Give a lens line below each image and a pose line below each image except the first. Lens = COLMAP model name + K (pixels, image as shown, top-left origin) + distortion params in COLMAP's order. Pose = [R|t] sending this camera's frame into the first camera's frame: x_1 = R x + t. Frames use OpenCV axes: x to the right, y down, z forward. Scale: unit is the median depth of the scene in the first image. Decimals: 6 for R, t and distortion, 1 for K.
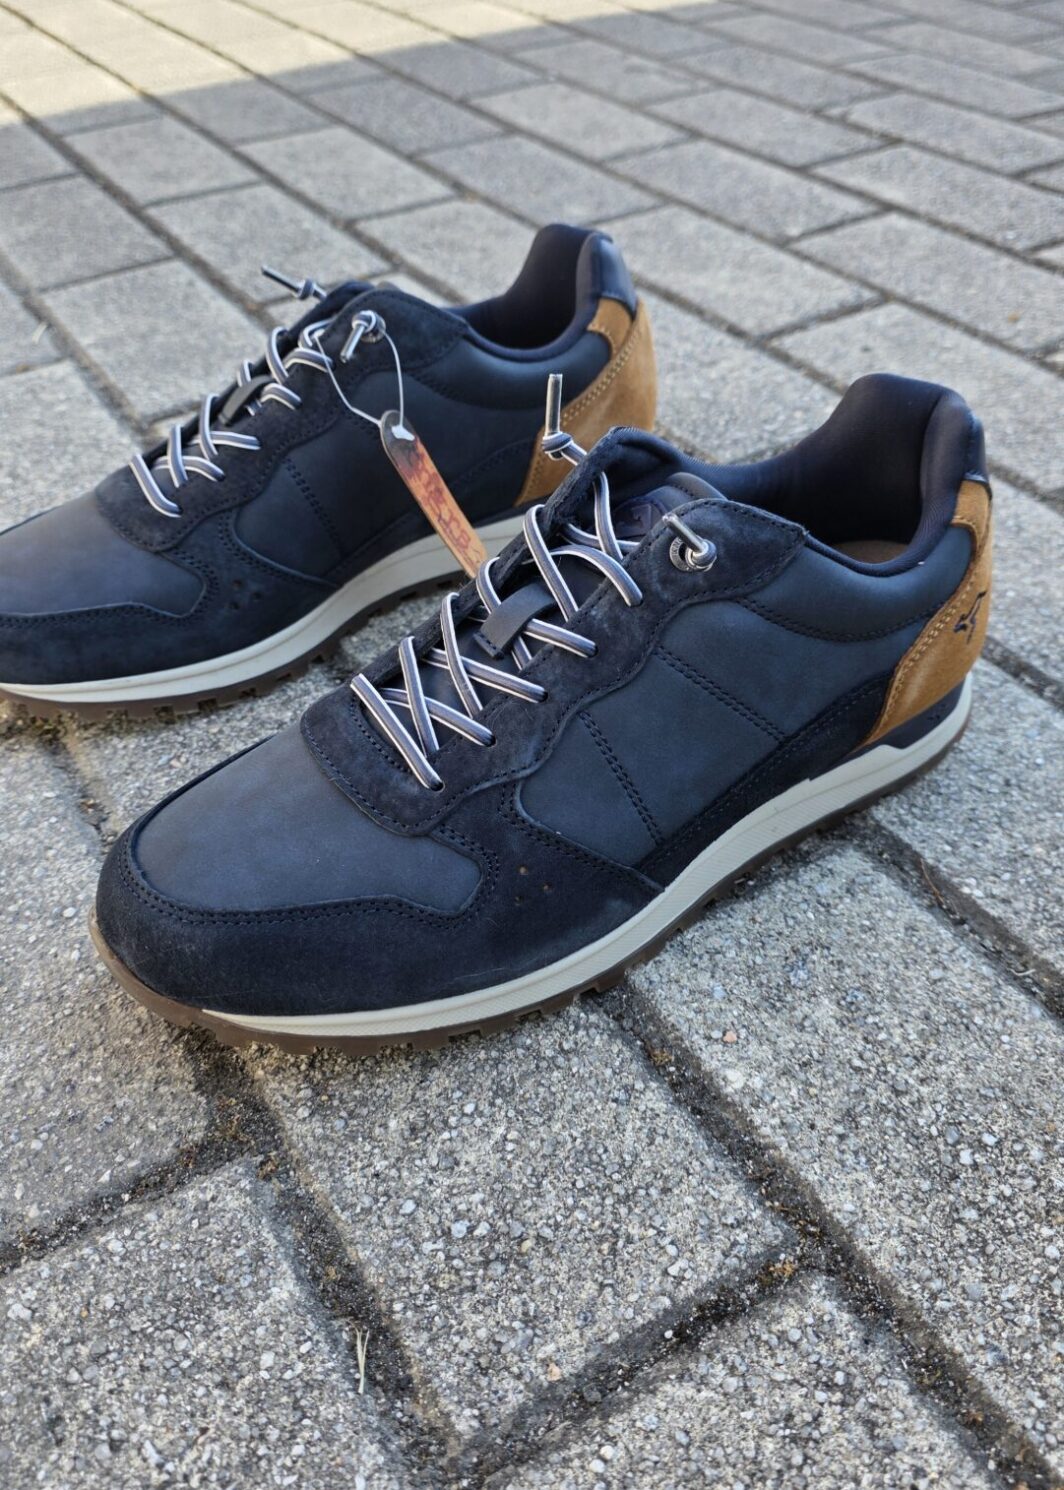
lens RADIAL K [[1311.9, 0, 536.0], [0, 1311.9, 731.8], [0, 0, 1]] dist [0.038317, -0.062006]
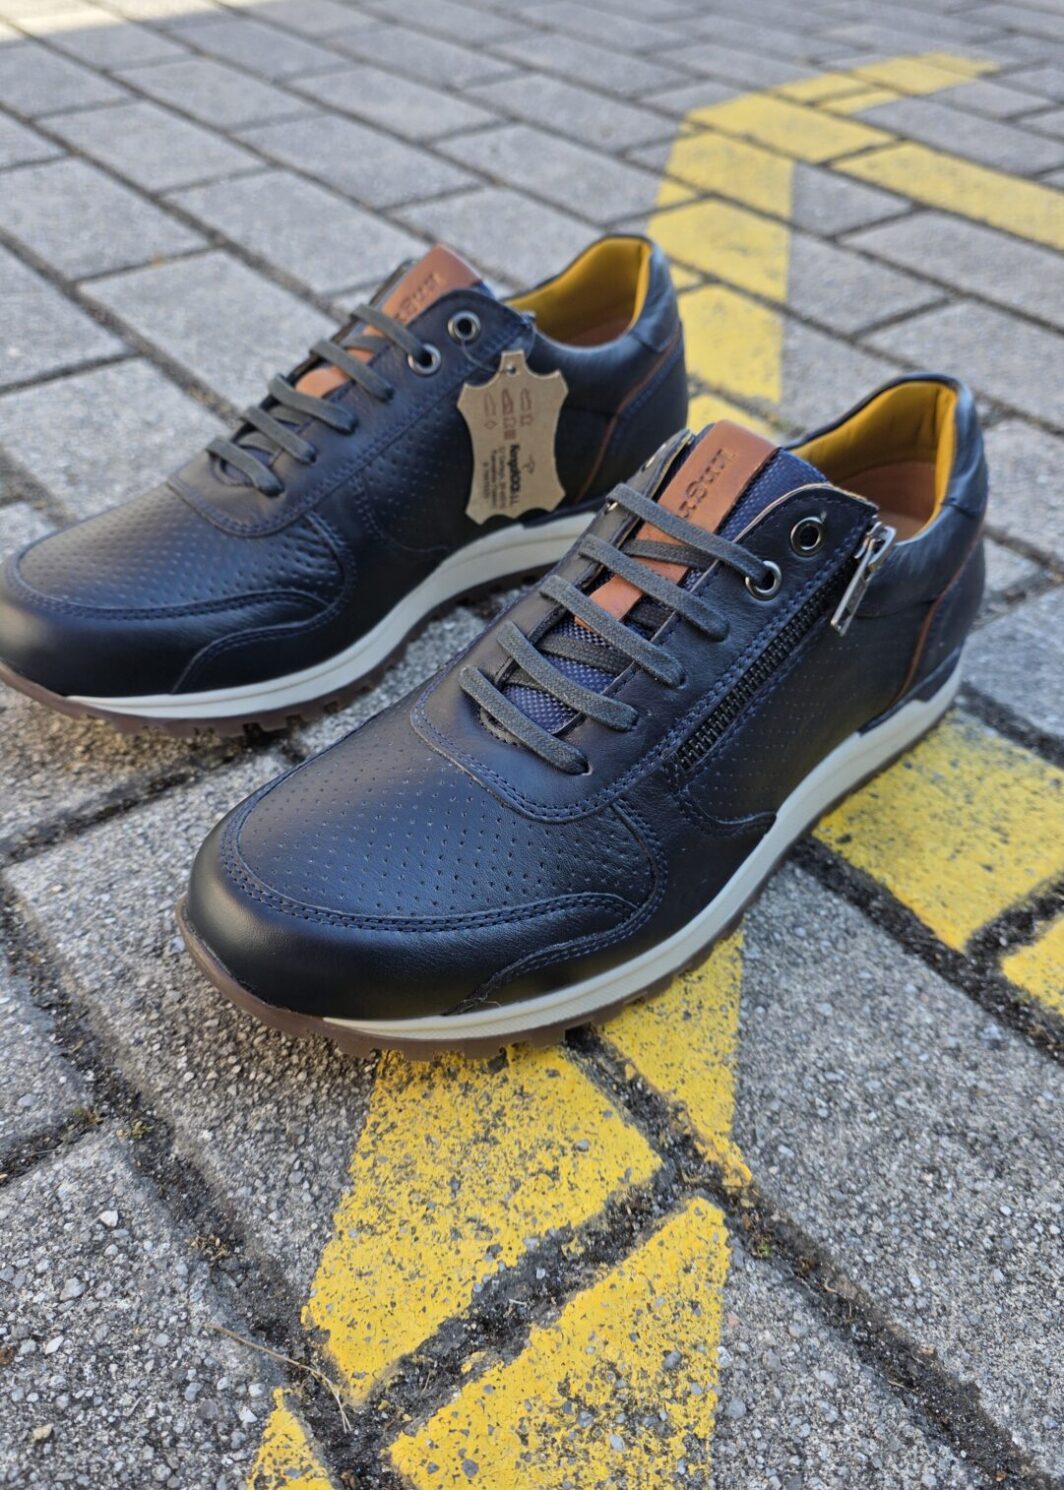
lens RADIAL K [[1311.9, 0, 523.1], [0, 1311.9, 735.8], [0, 0, 1]] dist [0.038317, -0.062006]
pose [[0.991426, -0.035676, 0.125703, 0.165463], [0.035104, 0.999361, 0.006765, 0.574040], [-0.125864, -0.002294, 0.992045, -0.657796]]
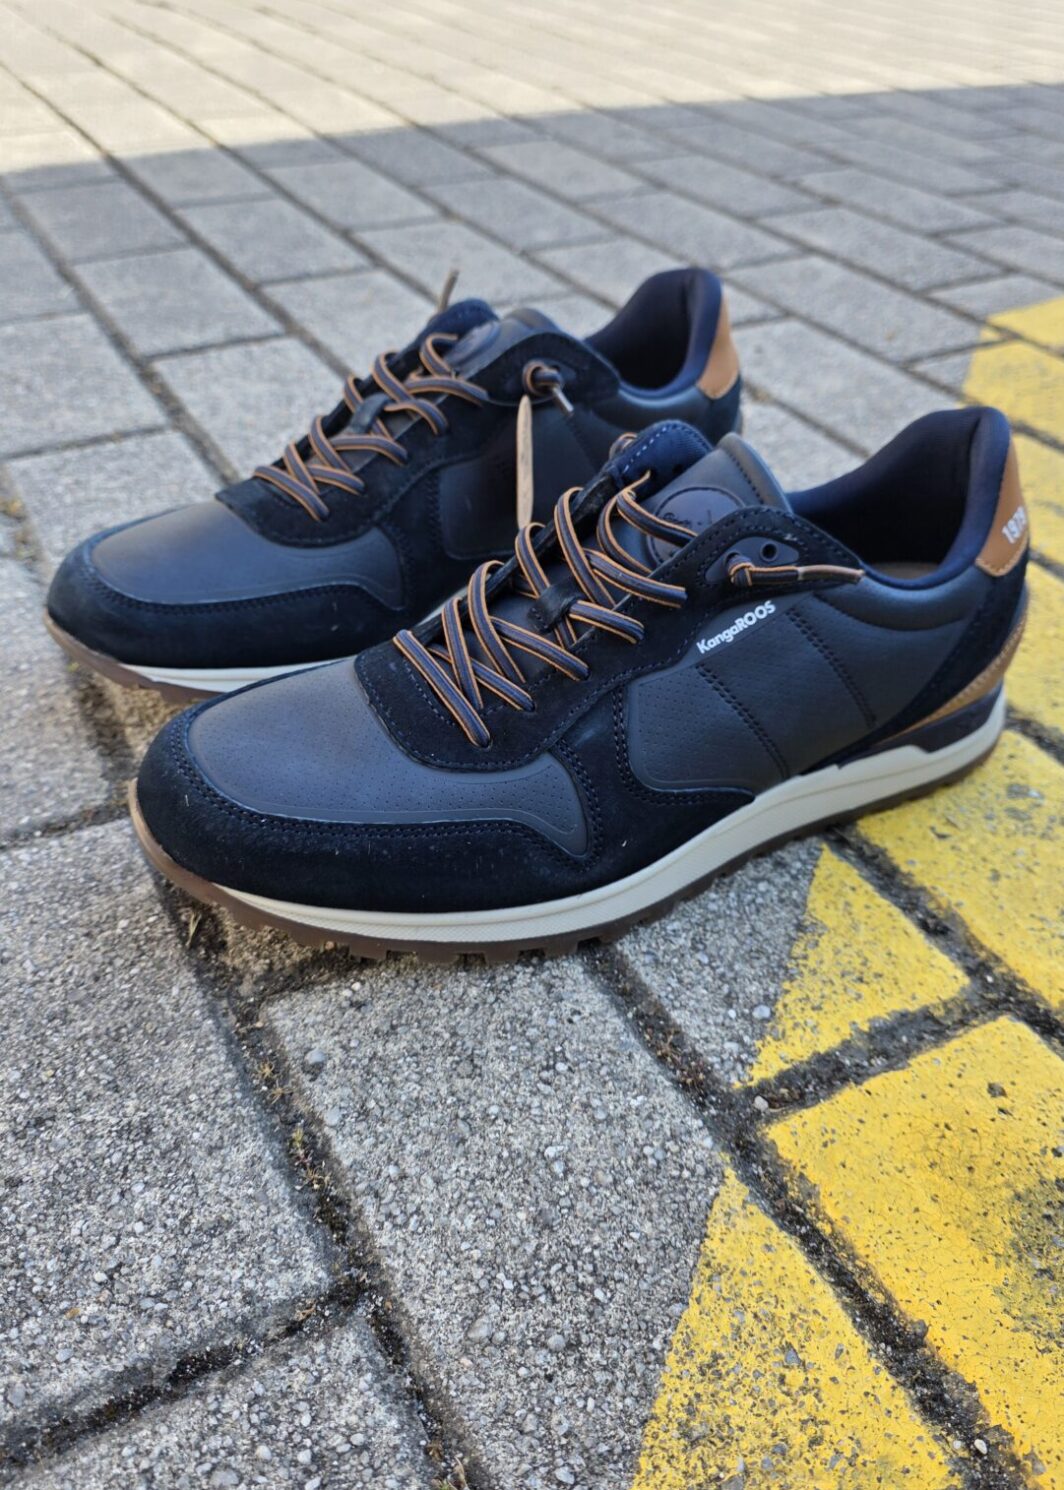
lens RADIAL K [[1311.9, 0, 531.4], [0, 1311.9, 742.9], [0, 0, 1]] dist [0.038317, -0.062006]
pose [[0.996716, 0.078676, -0.019151, 0.183978], [-0.079657, 0.995167, -0.057417, 0.268670], [0.014541, 0.058754, 0.998167, -0.293961]]
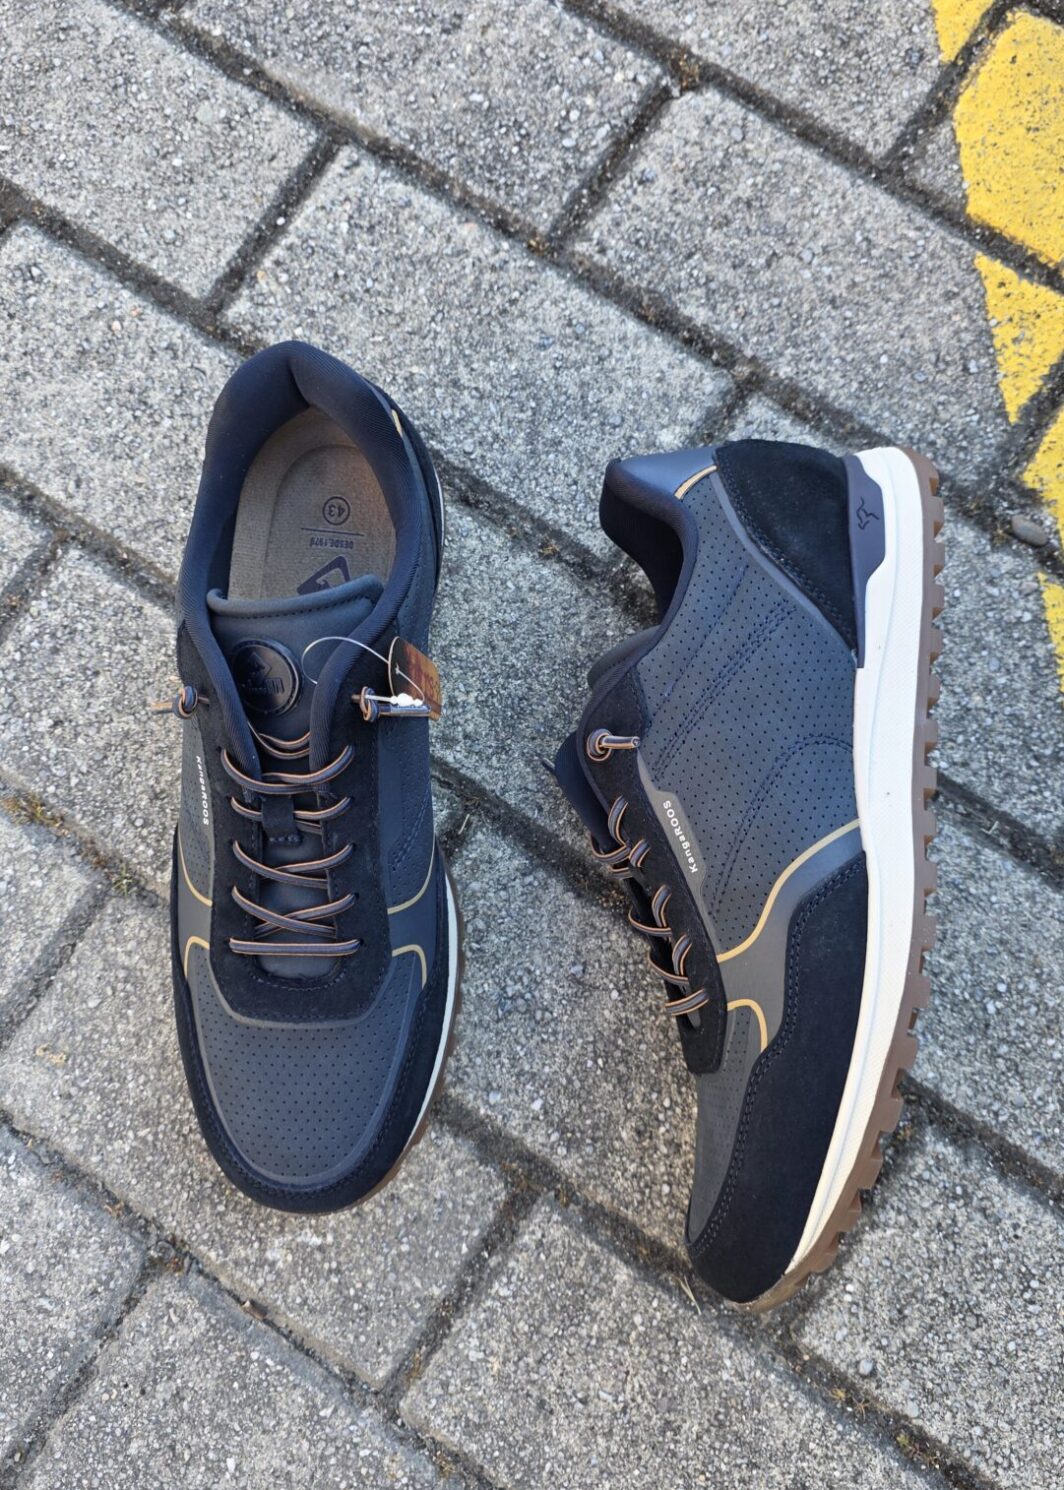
lens RADIAL K [[1311.9, 0, 560.4], [0, 1311.9, 764.2], [0, 0, 1]] dist [0.038317, -0.062006]
pose [[0.910505, -0.411637, 0.039193, -0.057744], [0.288796, 0.700888, 0.652191, -0.885119], [-0.295936, -0.582504, 0.757041, 0.154017]]
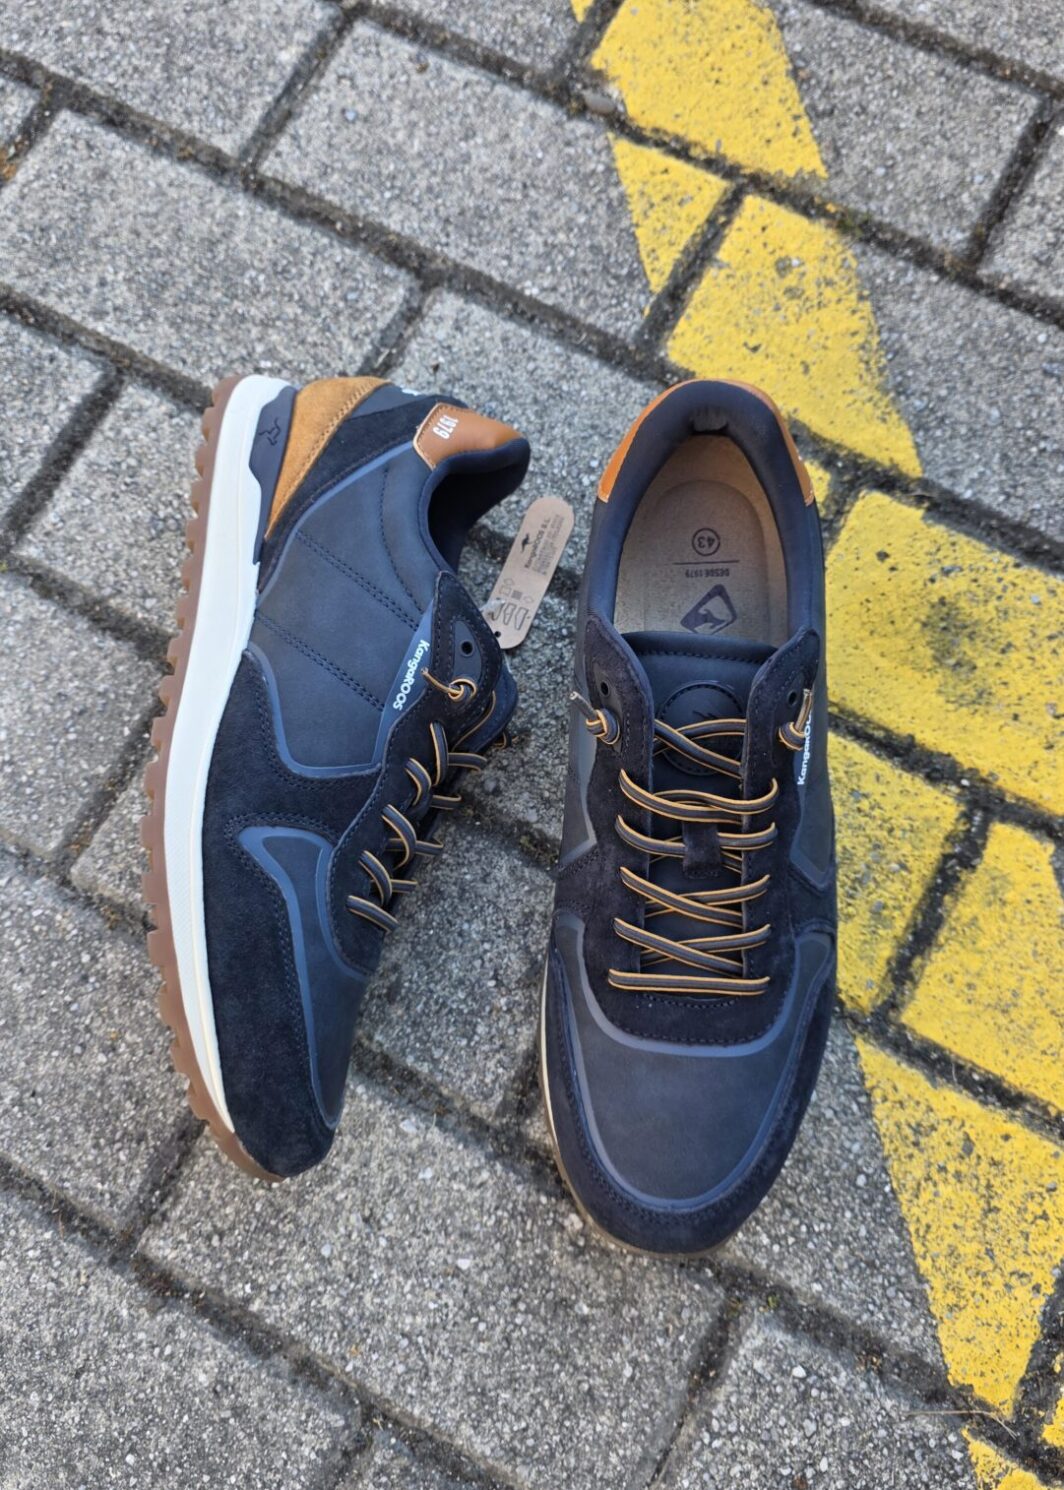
lens RADIAL K [[1311.9, 0, 531.6], [0, 1311.9, 751.3], [0, 0, 1]] dist [0.038317, -0.062006]
pose [[0.871154, -0.478902, 0.108363, -0.073996], [0.331812, 0.736865, 0.589008, -0.389254], [-0.361926, -0.477161, 0.800829, -0.435486]]
